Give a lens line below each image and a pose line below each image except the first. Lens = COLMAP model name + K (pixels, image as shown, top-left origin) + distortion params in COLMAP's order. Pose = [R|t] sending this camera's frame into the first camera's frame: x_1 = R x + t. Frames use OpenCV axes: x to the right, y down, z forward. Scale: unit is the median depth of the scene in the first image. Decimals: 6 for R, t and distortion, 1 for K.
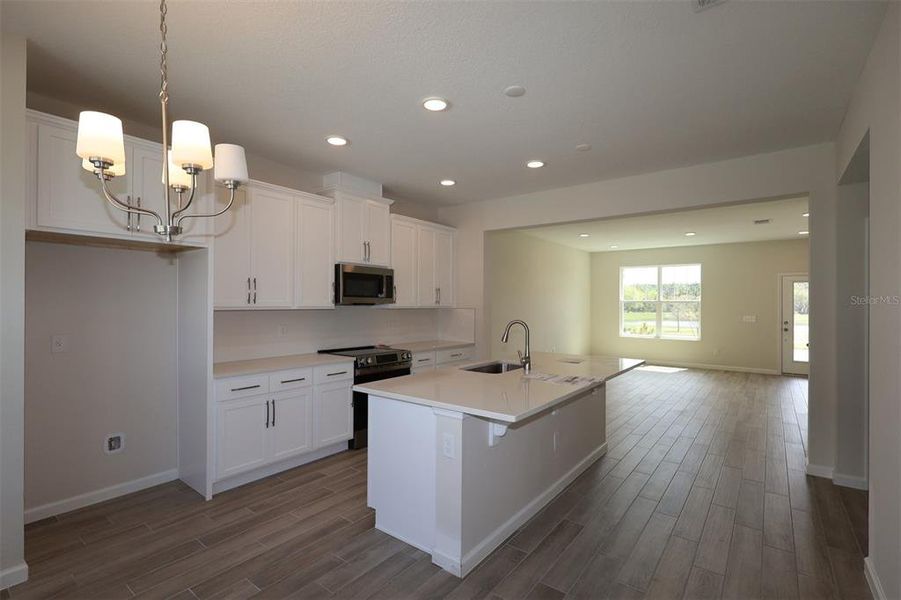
lens RADIAL K [[420.0, 0, 449.7], [0, 420.0, 300.8], [0, 0, 1]] dist [-0.001329, 0.000727]
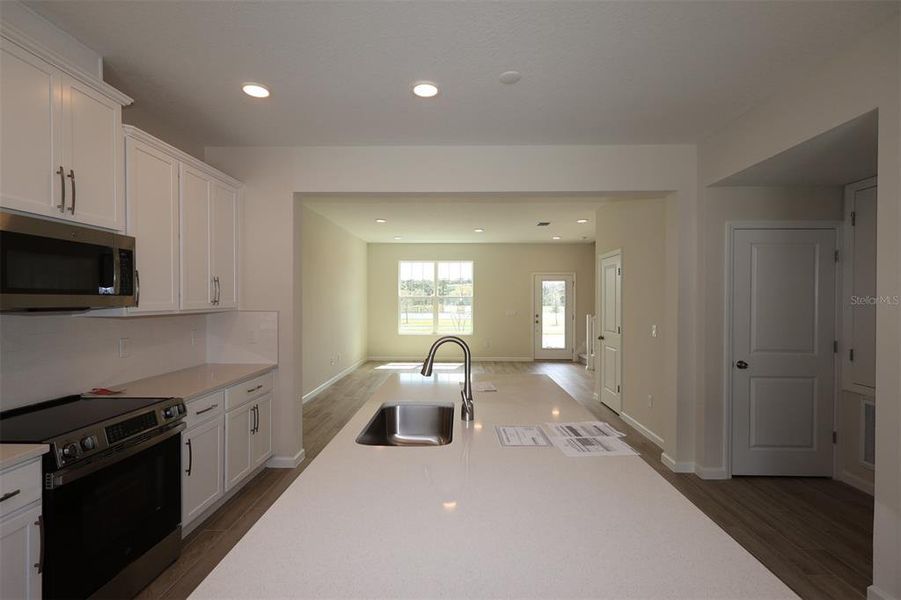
lens RADIAL K [[420.0, 0, 450.7], [0, 420.0, 300.8], [0, 0, 1]] dist [-0.001329, 0.000727]
pose [[0.807031, -0.007012, 0.590467, -0.114771], [-0.001052, 0.999911, 0.013312, -0.006427], [-0.590508, -0.011364, 0.806952, 0.346575]]
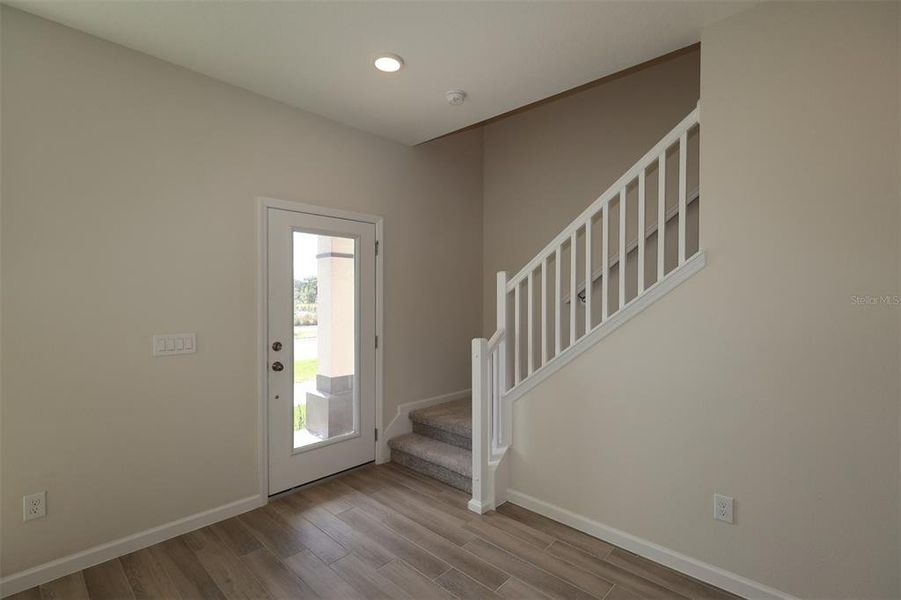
lens RADIAL K [[420.0, 0, 452.5], [0, 420.0, 301.3], [0, 0, 1]] dist [-0.001329, 0.000727]
pose [[0.111318, -0.012955, 0.993700, 0.784177], [-0.009800, 0.999852, 0.014133, 0.015554], [-0.993737, -0.011311, 0.111174, 1.347122]]
